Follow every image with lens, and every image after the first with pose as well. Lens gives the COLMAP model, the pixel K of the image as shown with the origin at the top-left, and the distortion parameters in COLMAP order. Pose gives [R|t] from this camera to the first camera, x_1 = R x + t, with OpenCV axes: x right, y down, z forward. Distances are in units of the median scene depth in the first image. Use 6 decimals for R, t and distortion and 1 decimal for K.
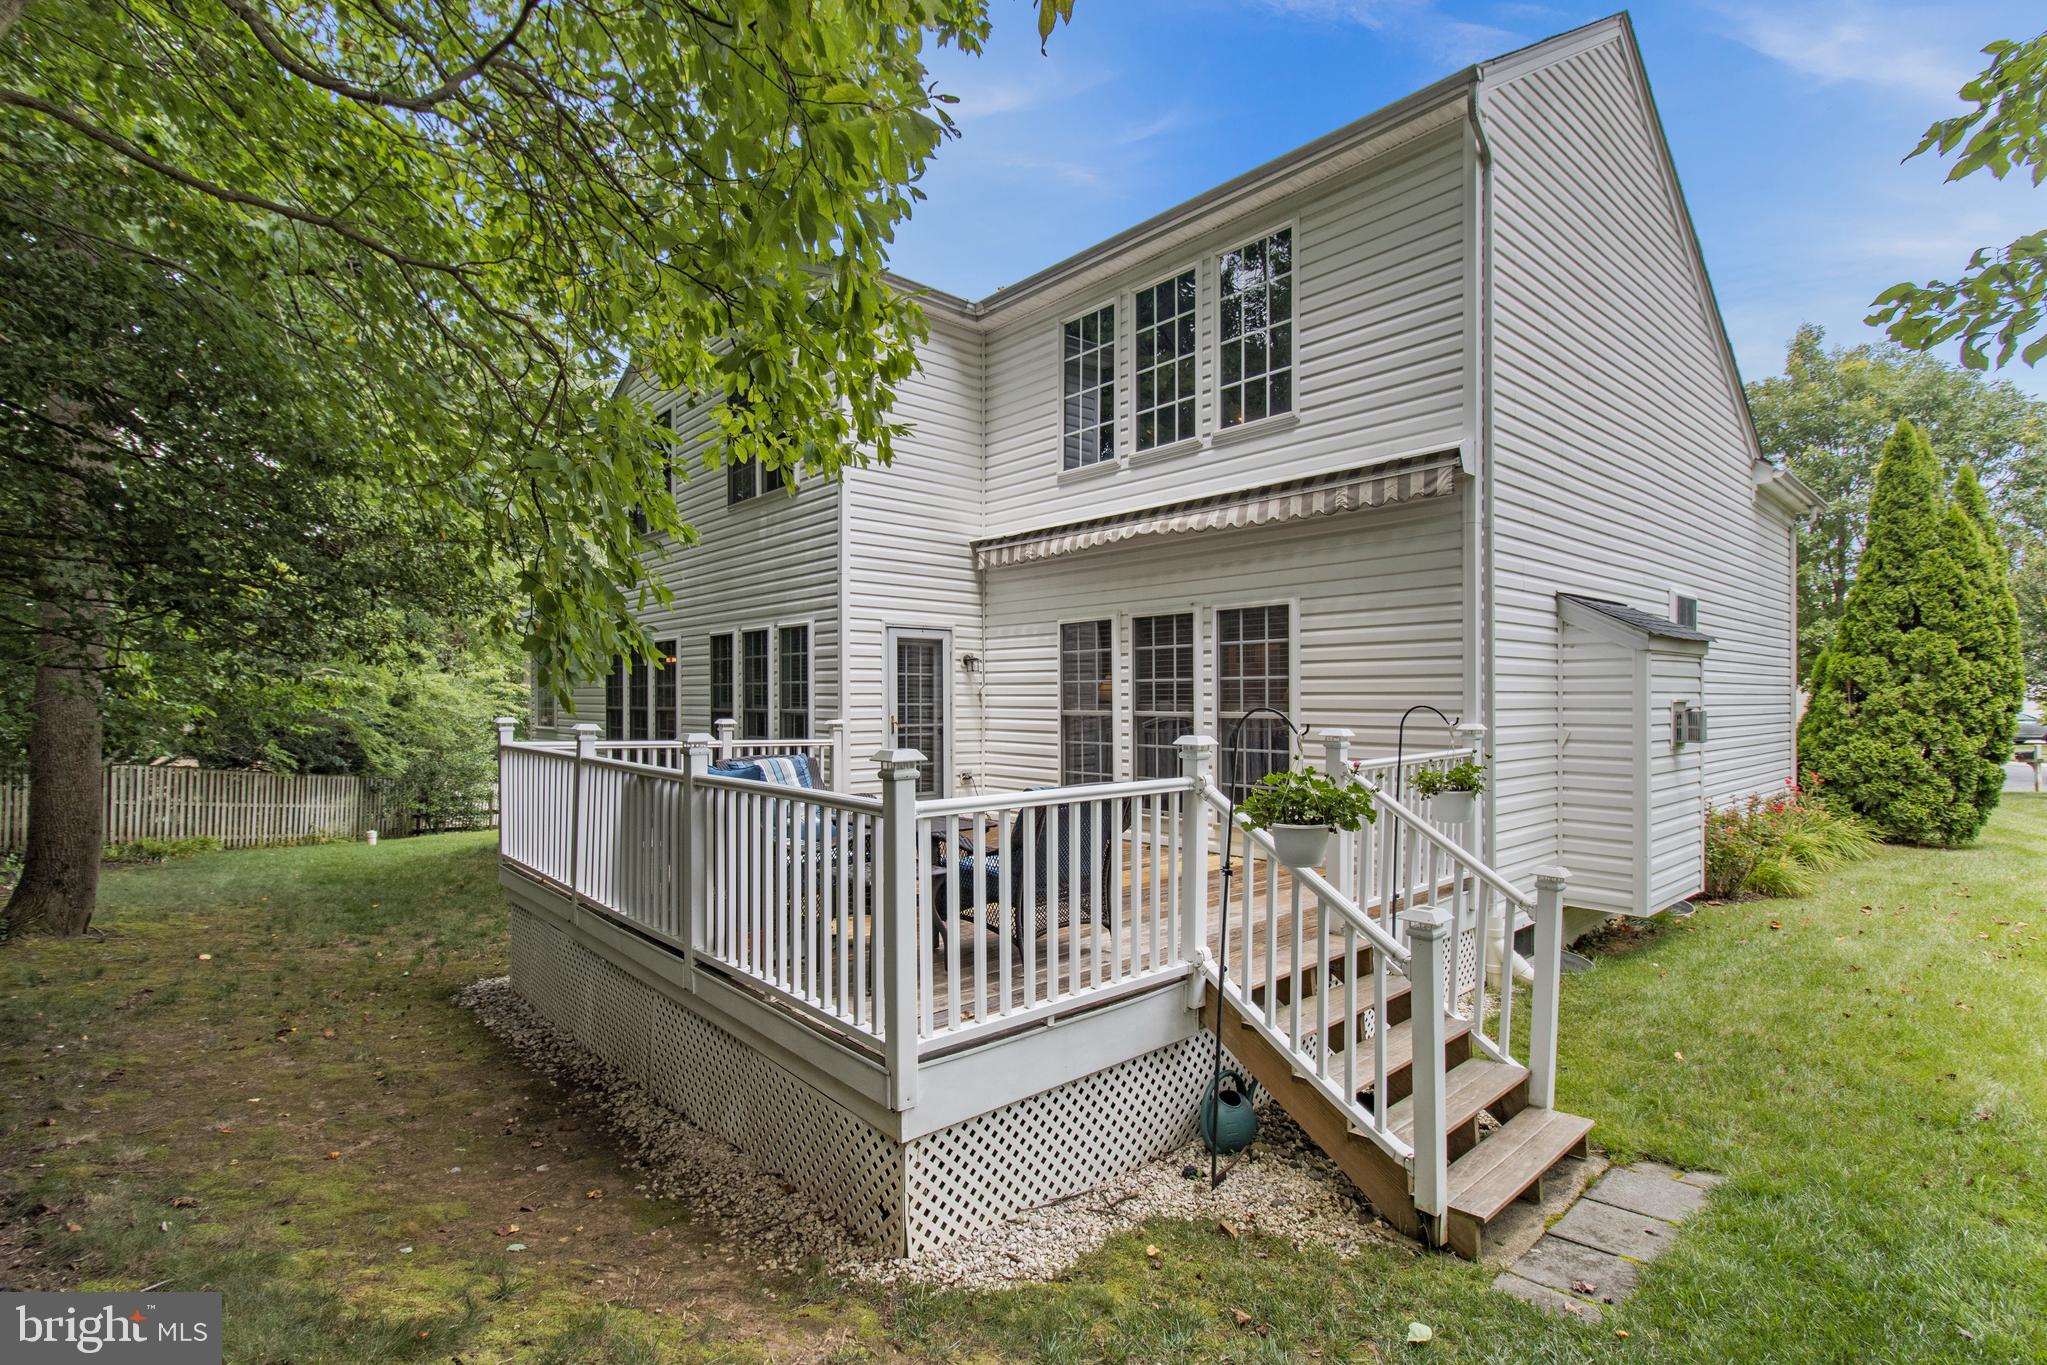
lens RADIAL K [[948.5, 0, 1019.3], [0, 948.5, 690.6], [0, 0, 1]] dist [0.001342, -0.000122]
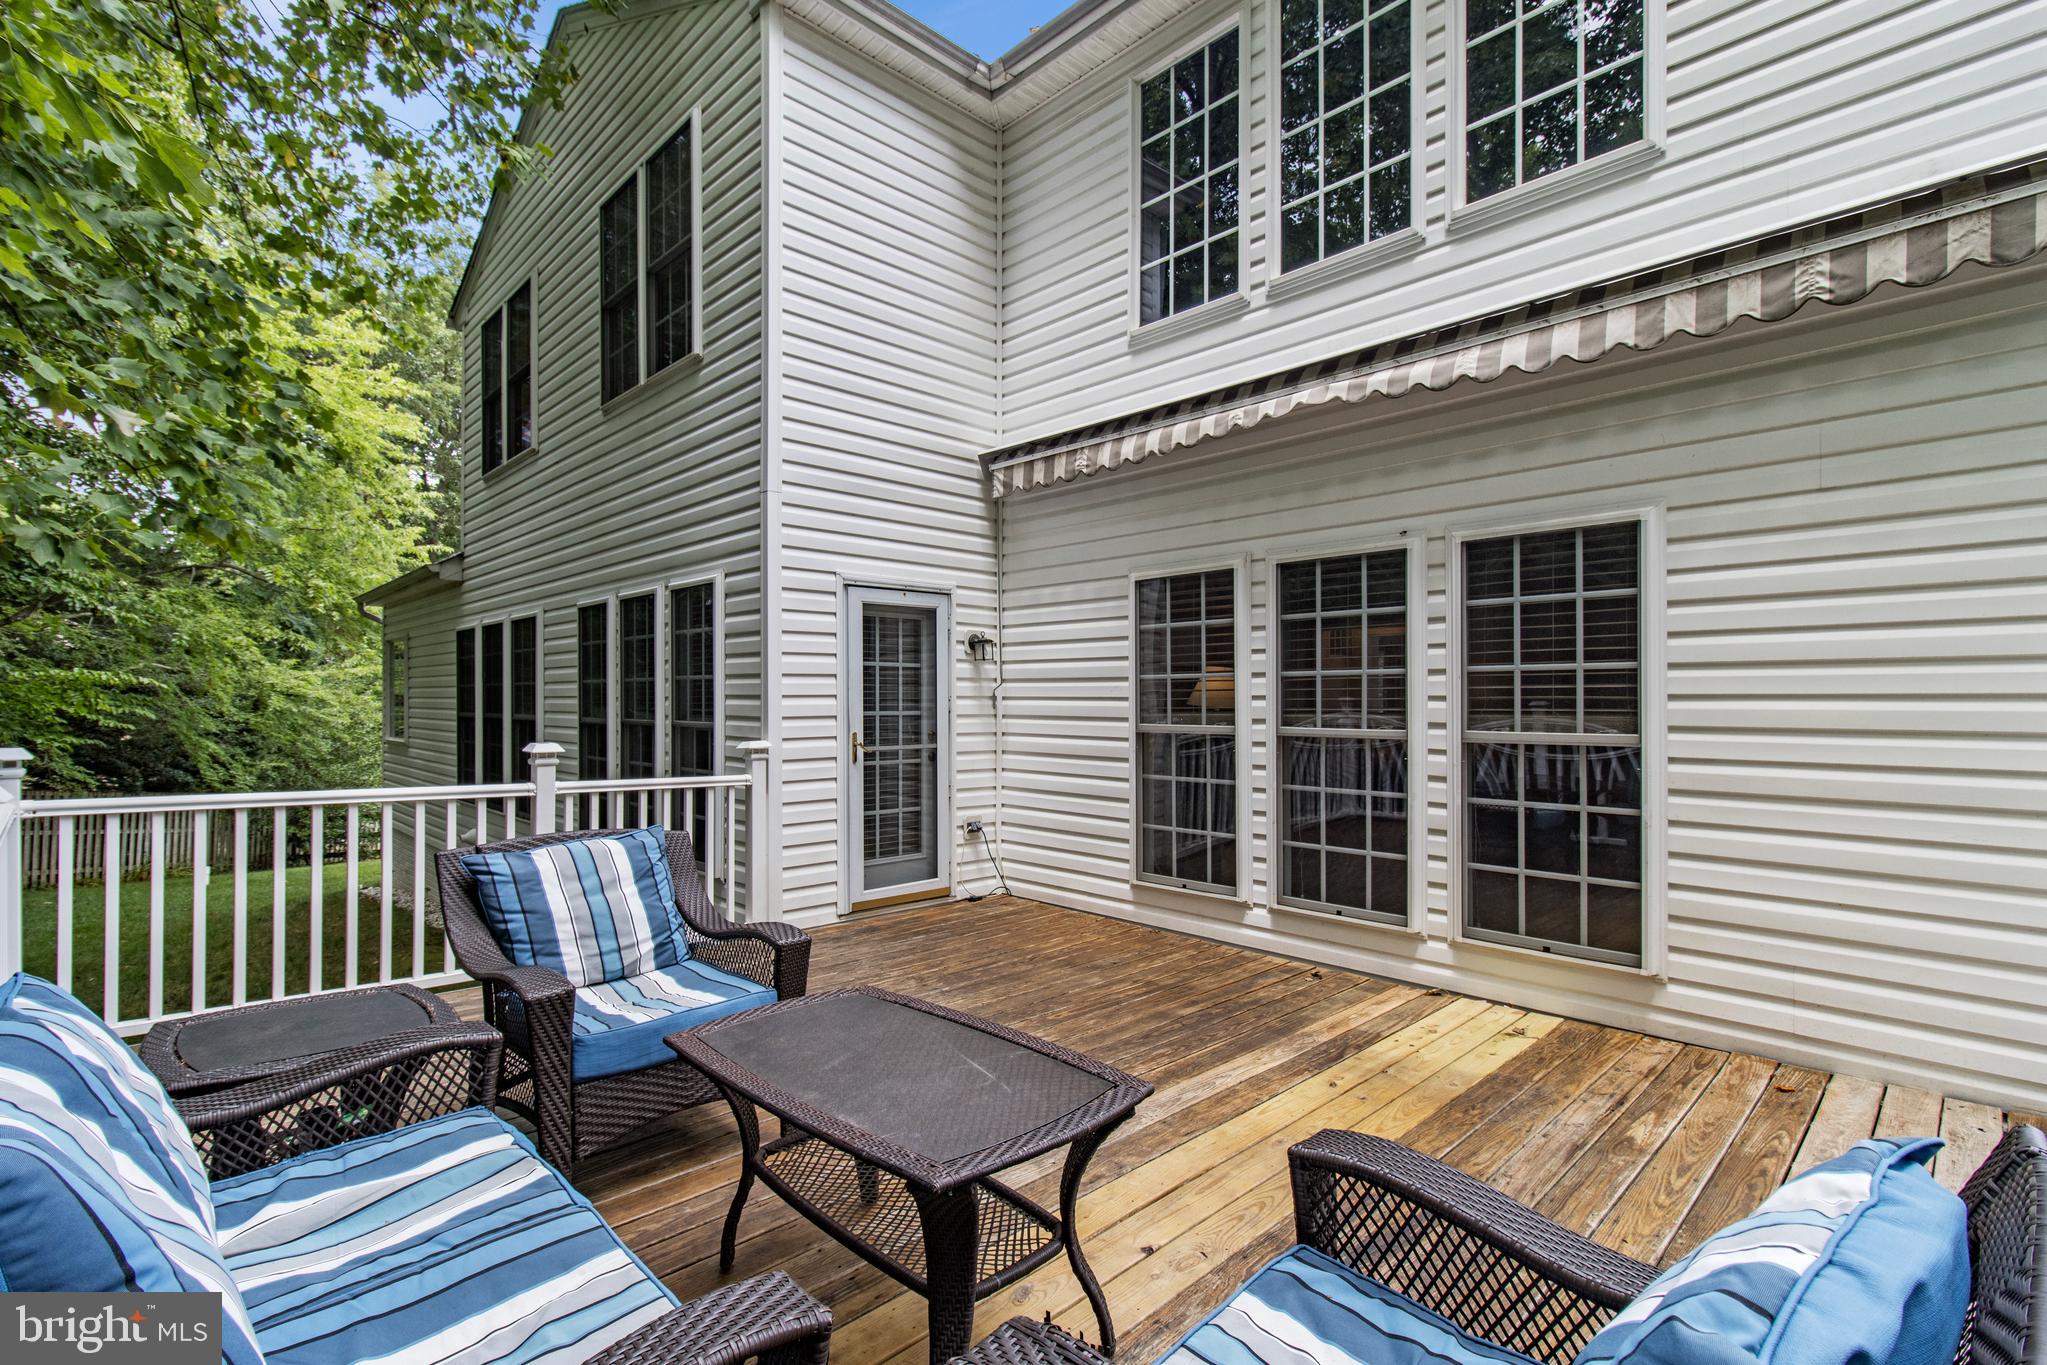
lens RADIAL K [[948.5, 0, 1028.3], [0, 948.5, 691.0], [0, 0, 1]] dist [0.001342, -0.000122]
pose [[0.999225, 0.000508, 0.039349, -0.047804], [-0.000524, 1.000000, 0.000417, -0.000288], [-0.039349, -0.000438, 0.999225, 0.400652]]
